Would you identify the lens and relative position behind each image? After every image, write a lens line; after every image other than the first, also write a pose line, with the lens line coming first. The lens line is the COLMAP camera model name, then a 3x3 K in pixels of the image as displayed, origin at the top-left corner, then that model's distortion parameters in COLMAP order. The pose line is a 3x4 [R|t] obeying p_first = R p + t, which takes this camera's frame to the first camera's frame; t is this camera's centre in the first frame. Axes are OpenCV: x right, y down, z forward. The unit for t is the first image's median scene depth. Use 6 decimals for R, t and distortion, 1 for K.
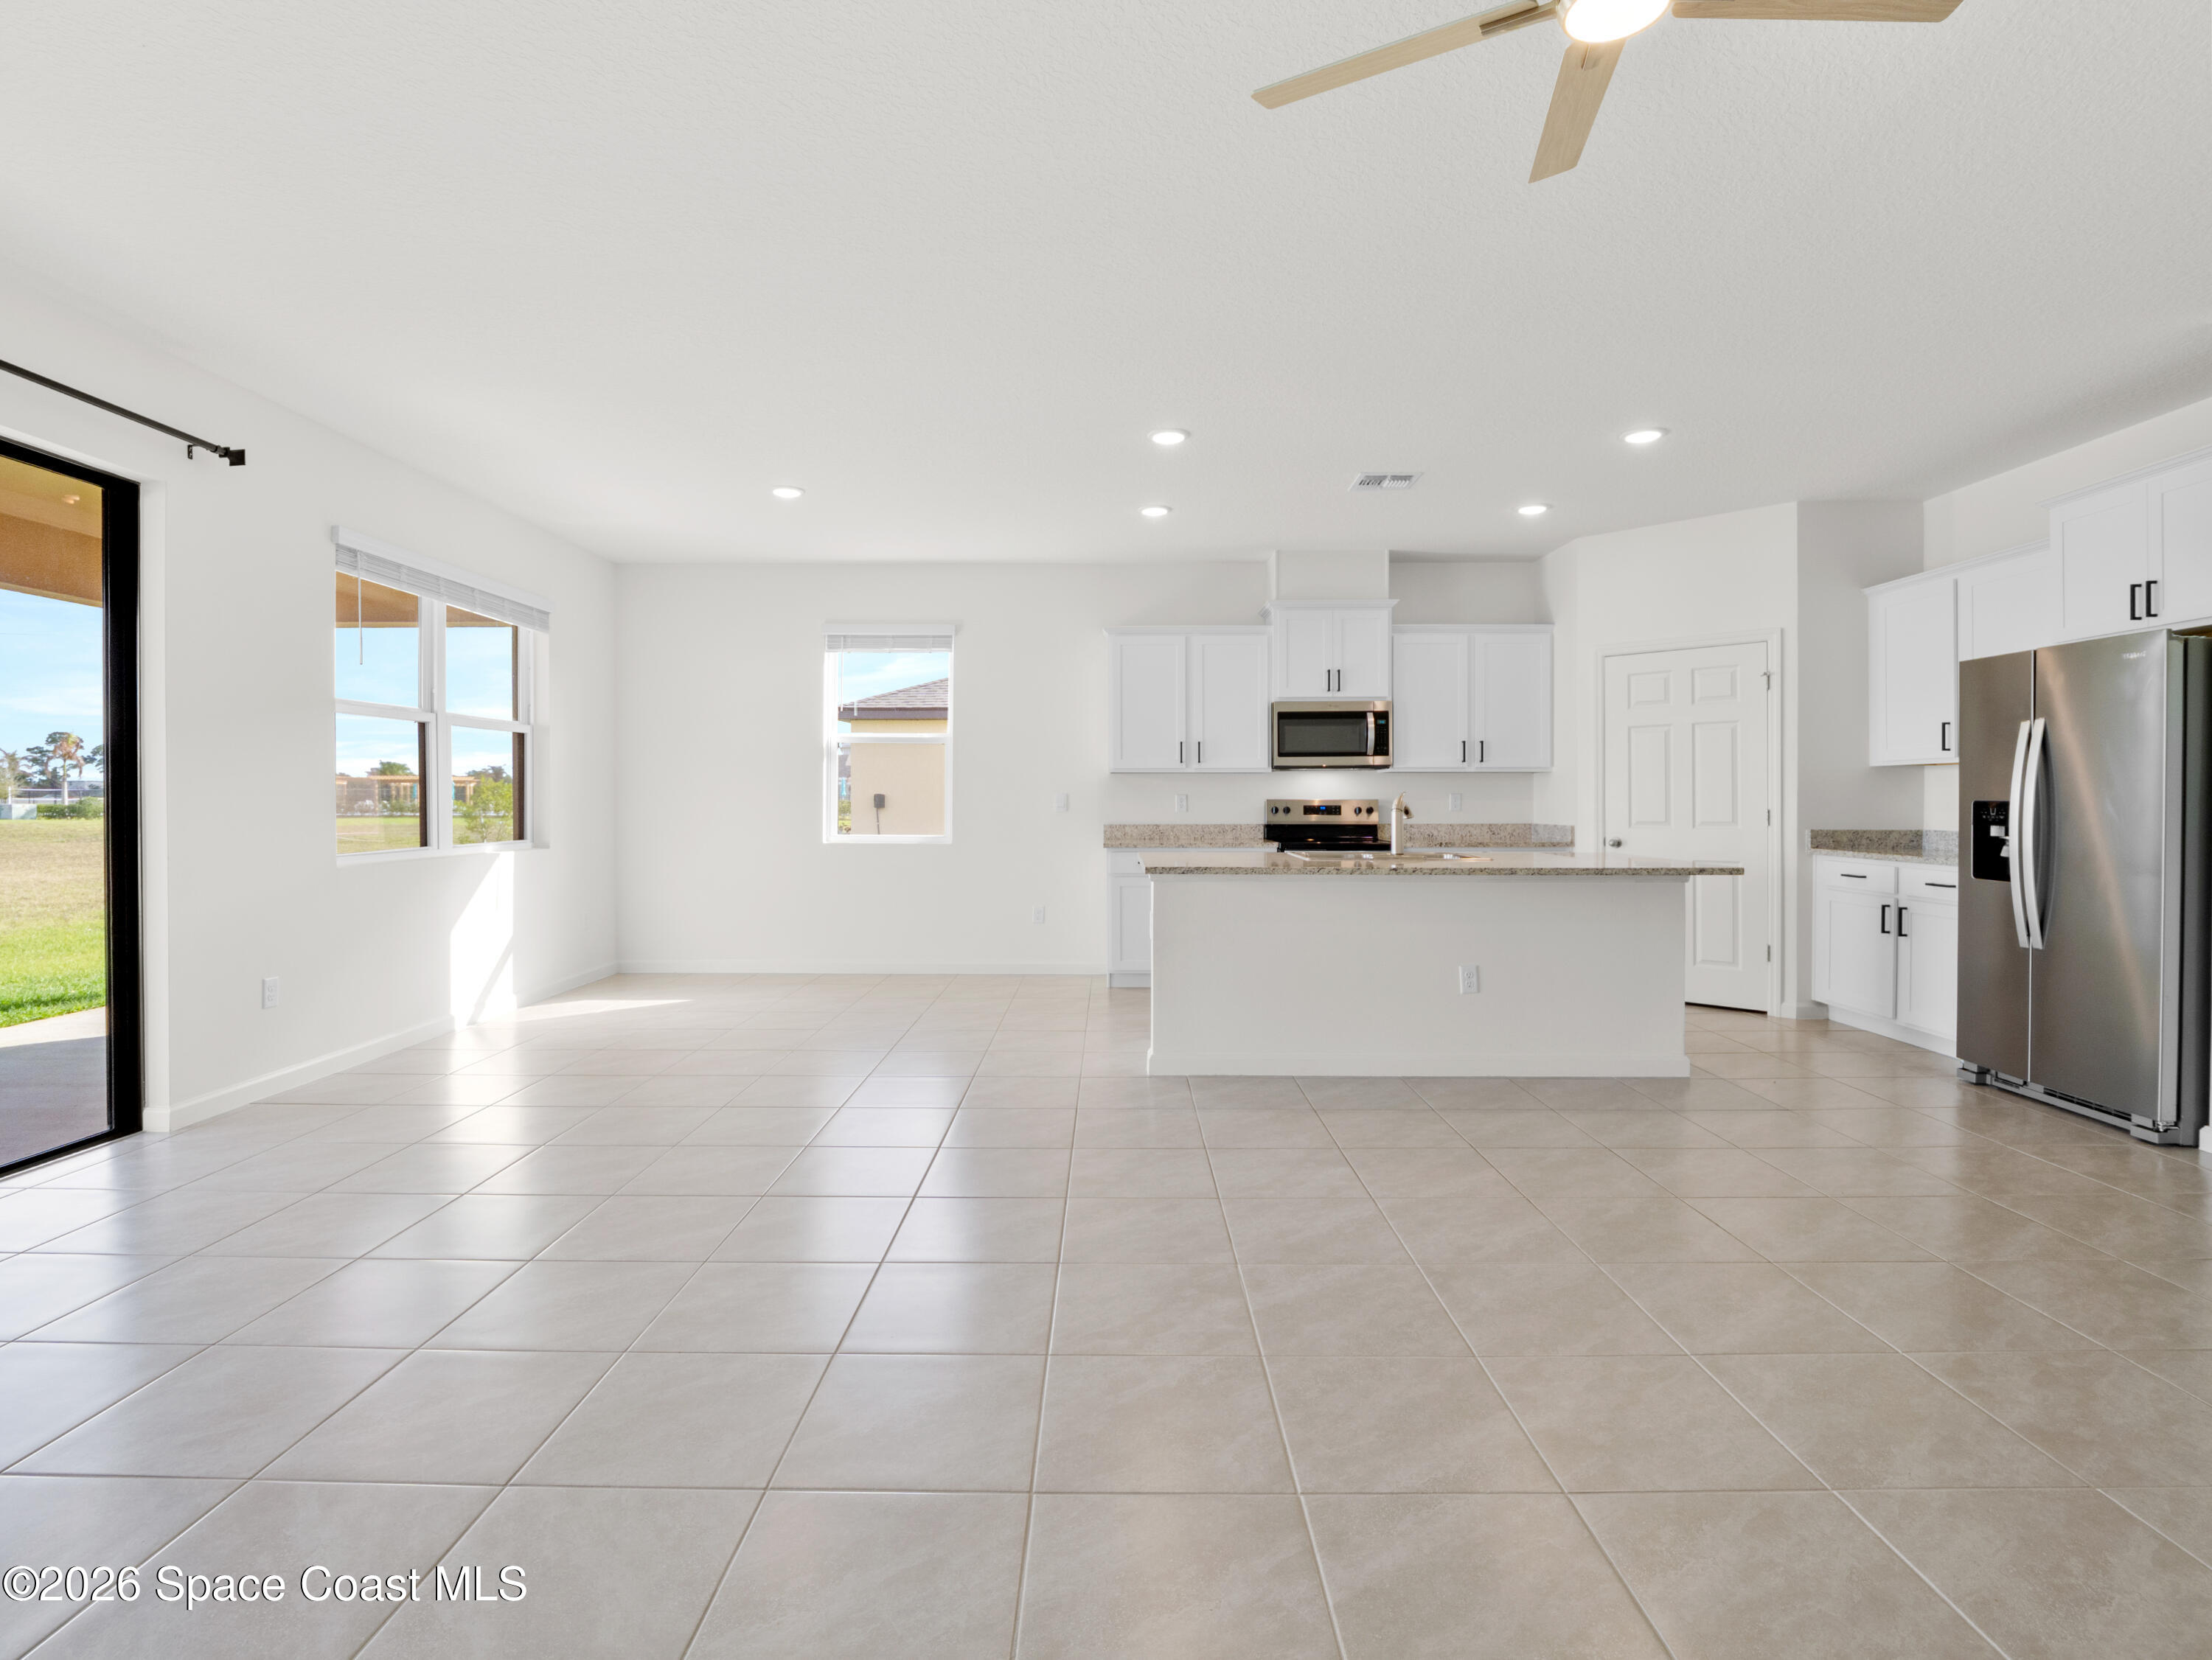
lens RADIAL K [[1095.7, 0, 1108.4], [0, 1095.7, 811.7], [0, 0, 1]] dist [-0.006123, -0.000872]
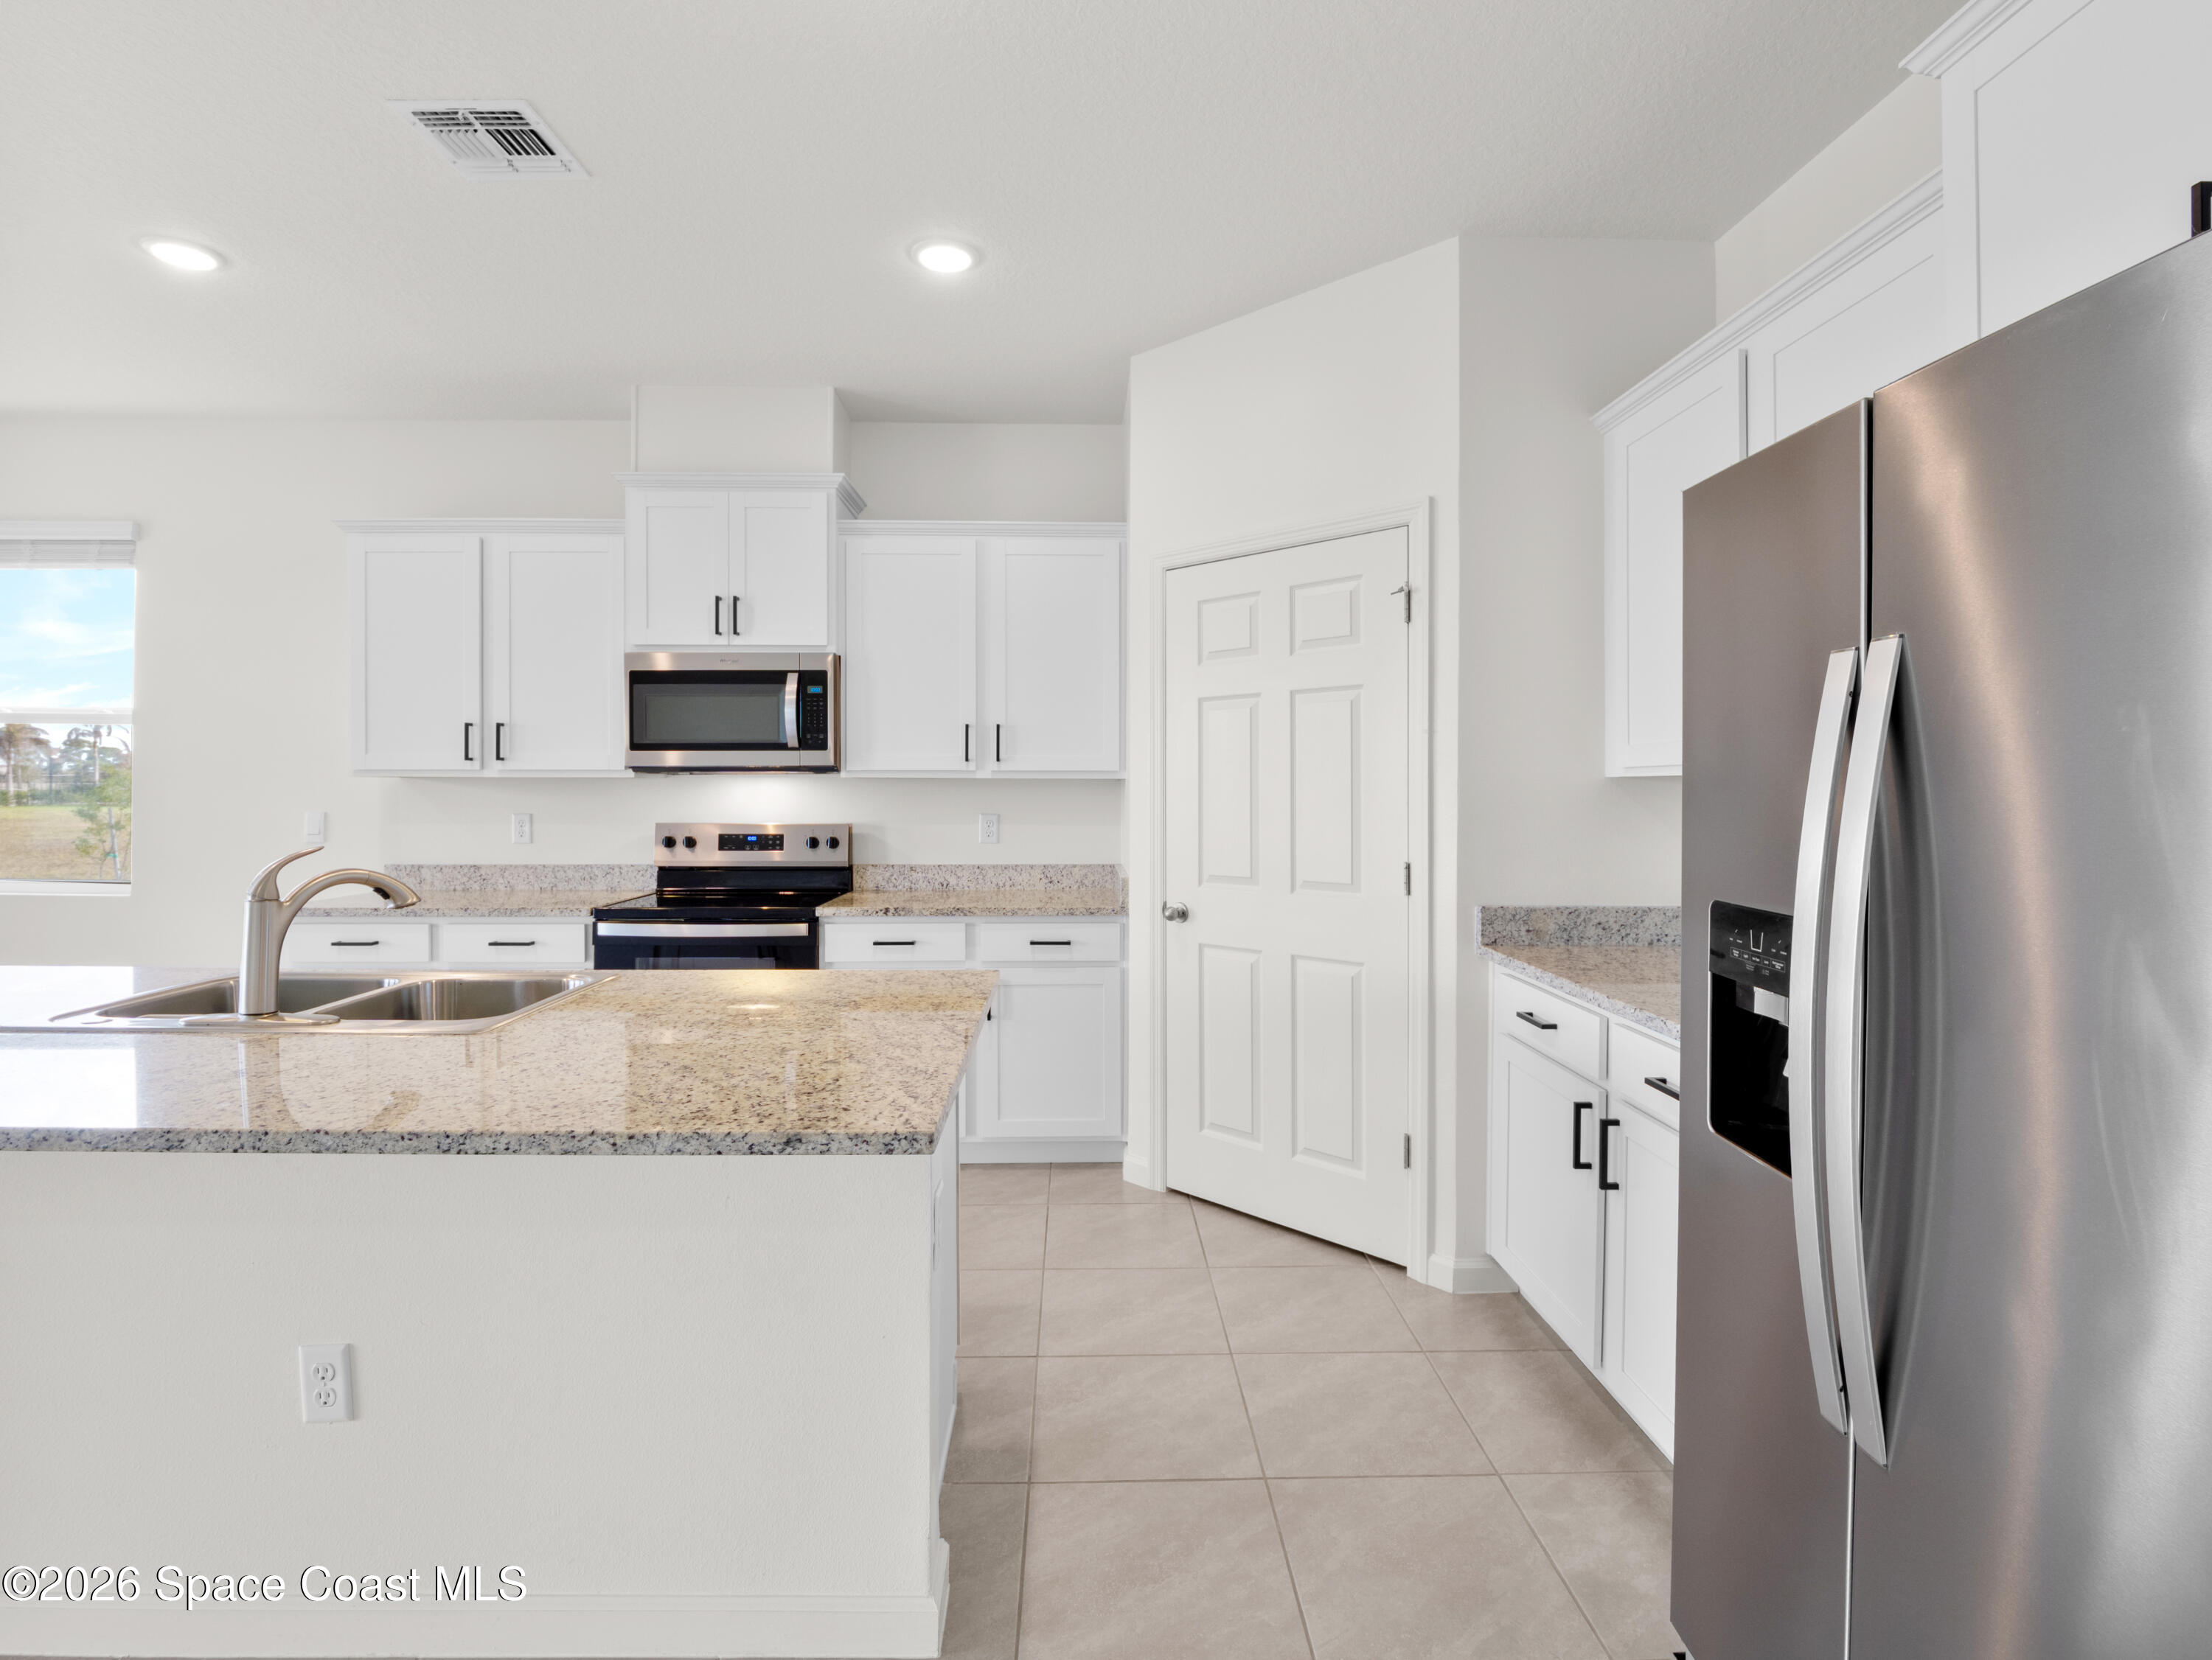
lens RADIAL K [[1086.1, 0, 1105.6], [0, 1086.1, 798.8], [0, 0, 1]] dist [-0.005039, -0.001024]
pose [[0.999730, 0.004504, 0.022787, 0.453709], [-0.004439, 0.999986, -0.002905, -0.028881], [-0.022799, 0.002803, 0.999736, 0.508549]]
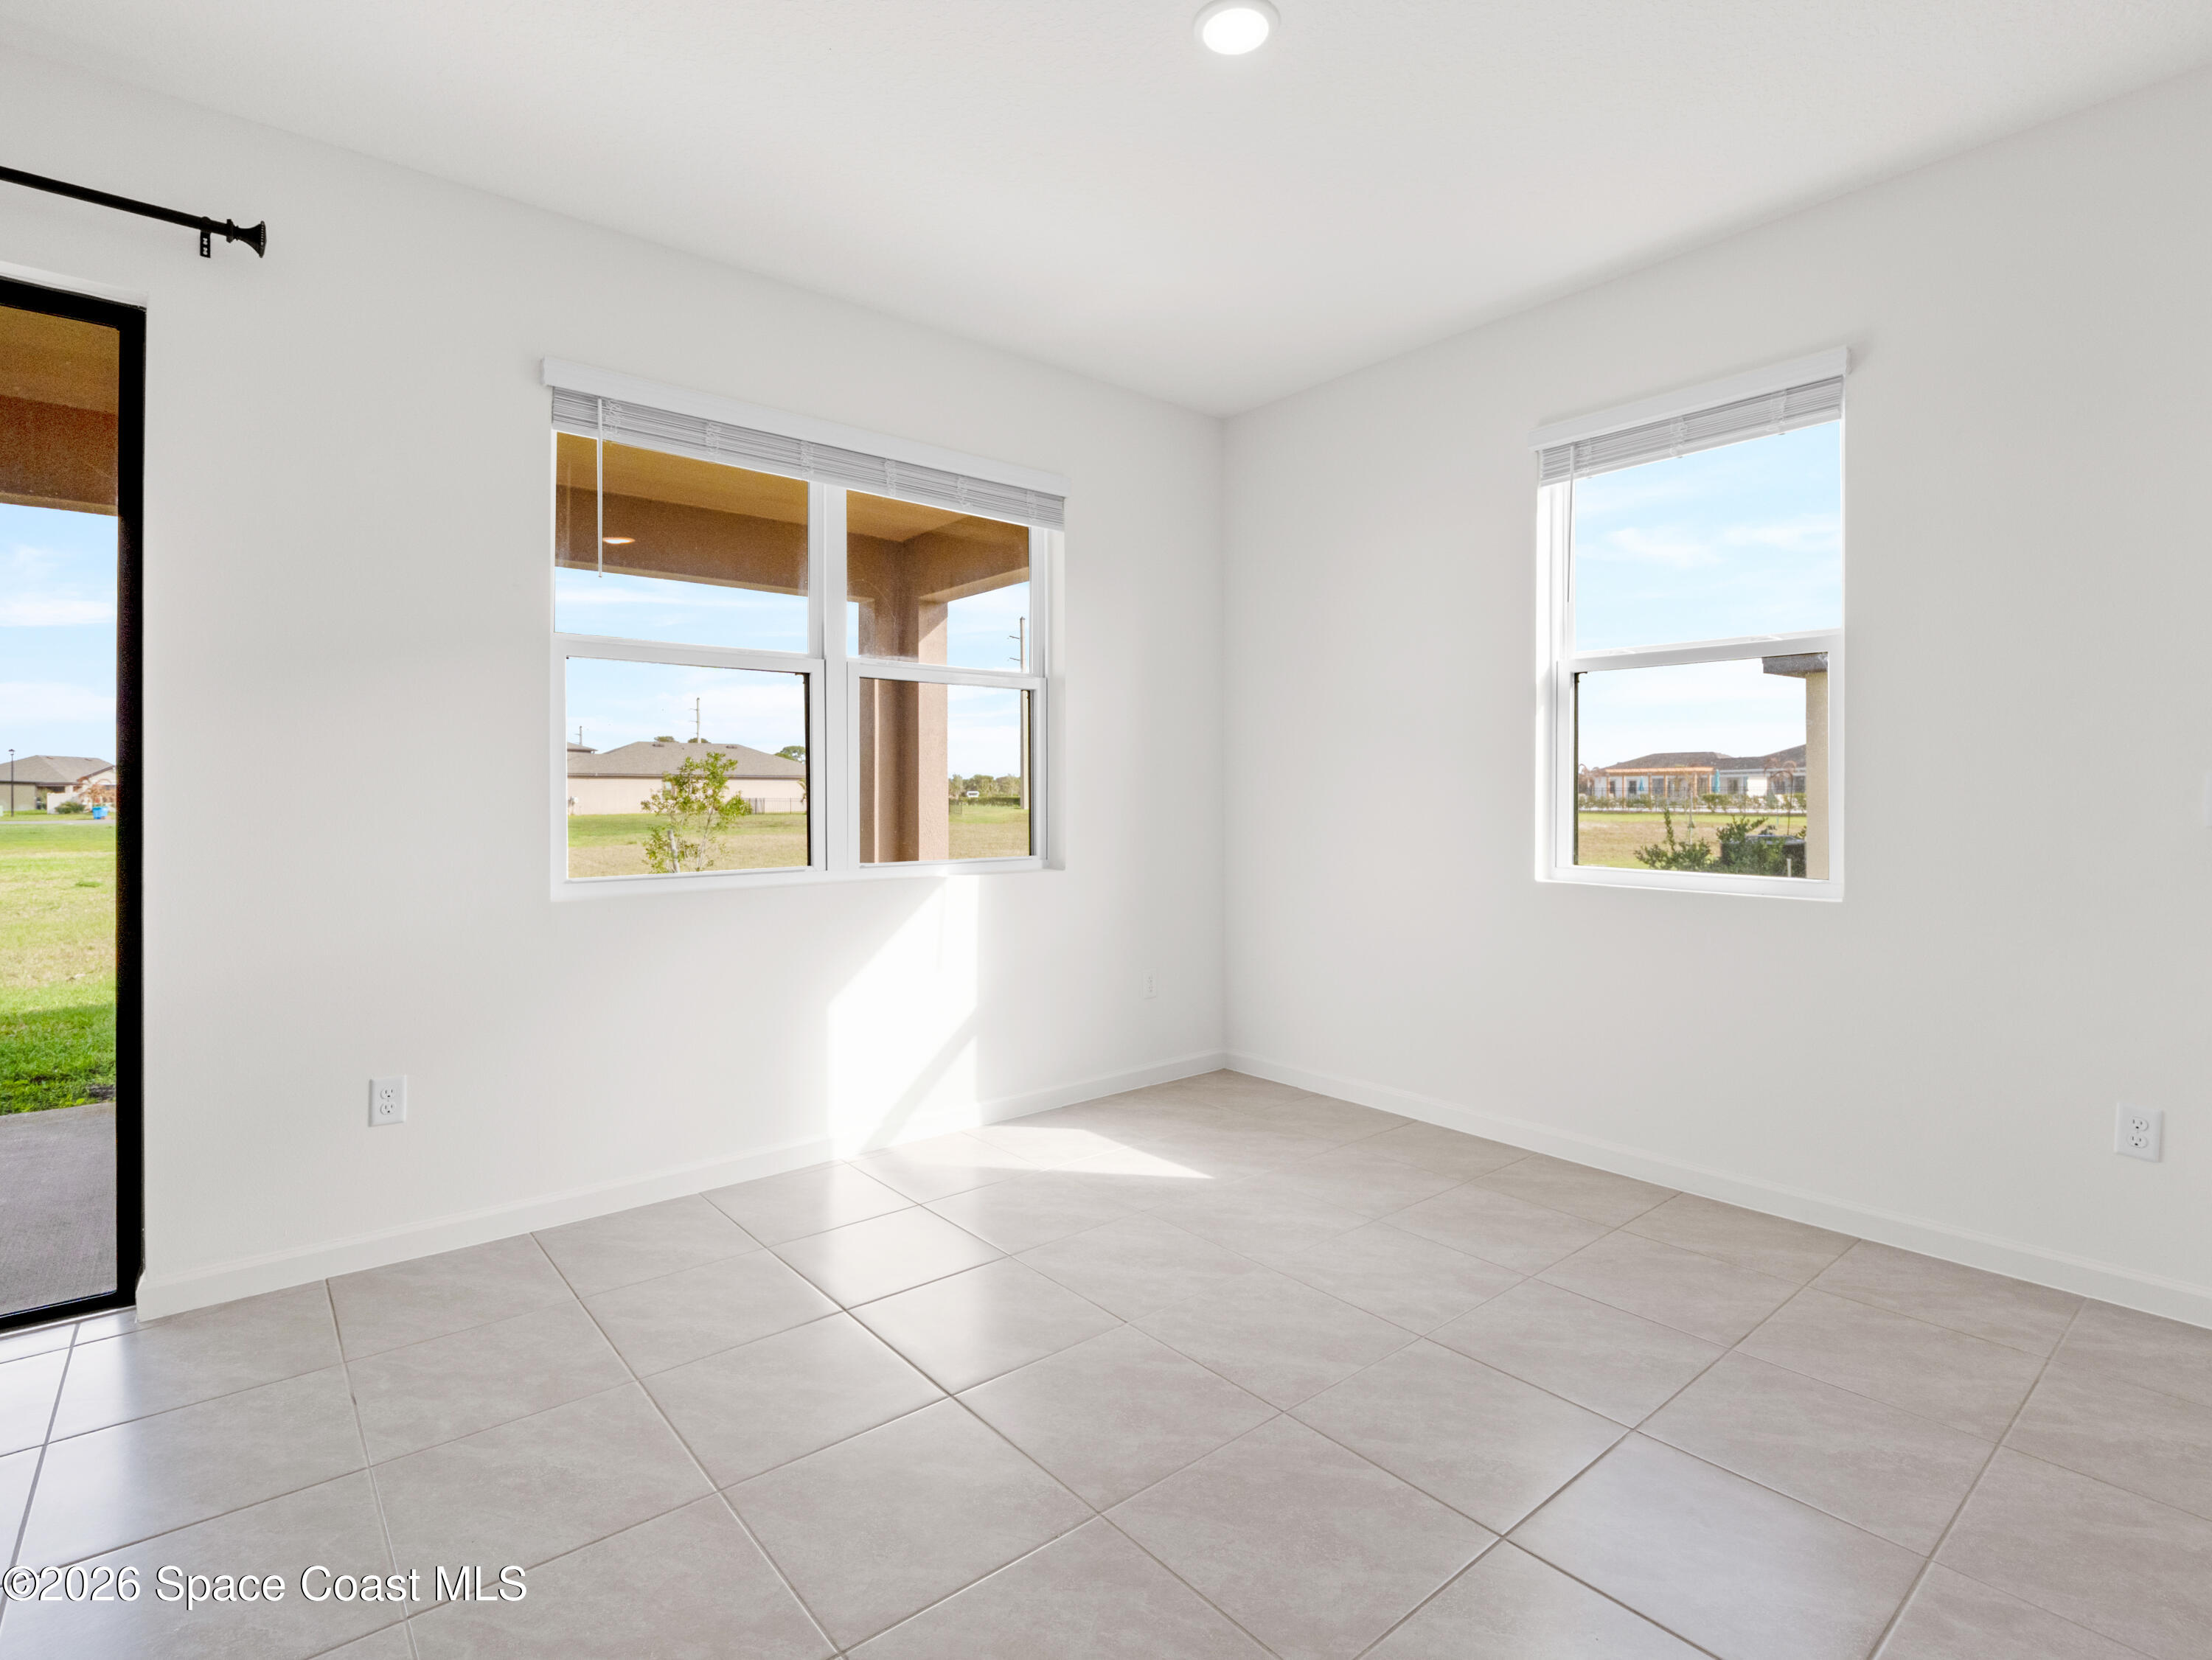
lens RADIAL K [[1086.1, 0, 1105.6], [0, 1086.1, 798.8], [0, 0, 1]] dist [-0.005039, -0.001024]
pose [[0.641198, 0.006920, -0.767344, -0.016845], [-0.008092, 0.999965, 0.002257, -0.010066], [0.767333, 0.004763, 0.641231, 0.682052]]
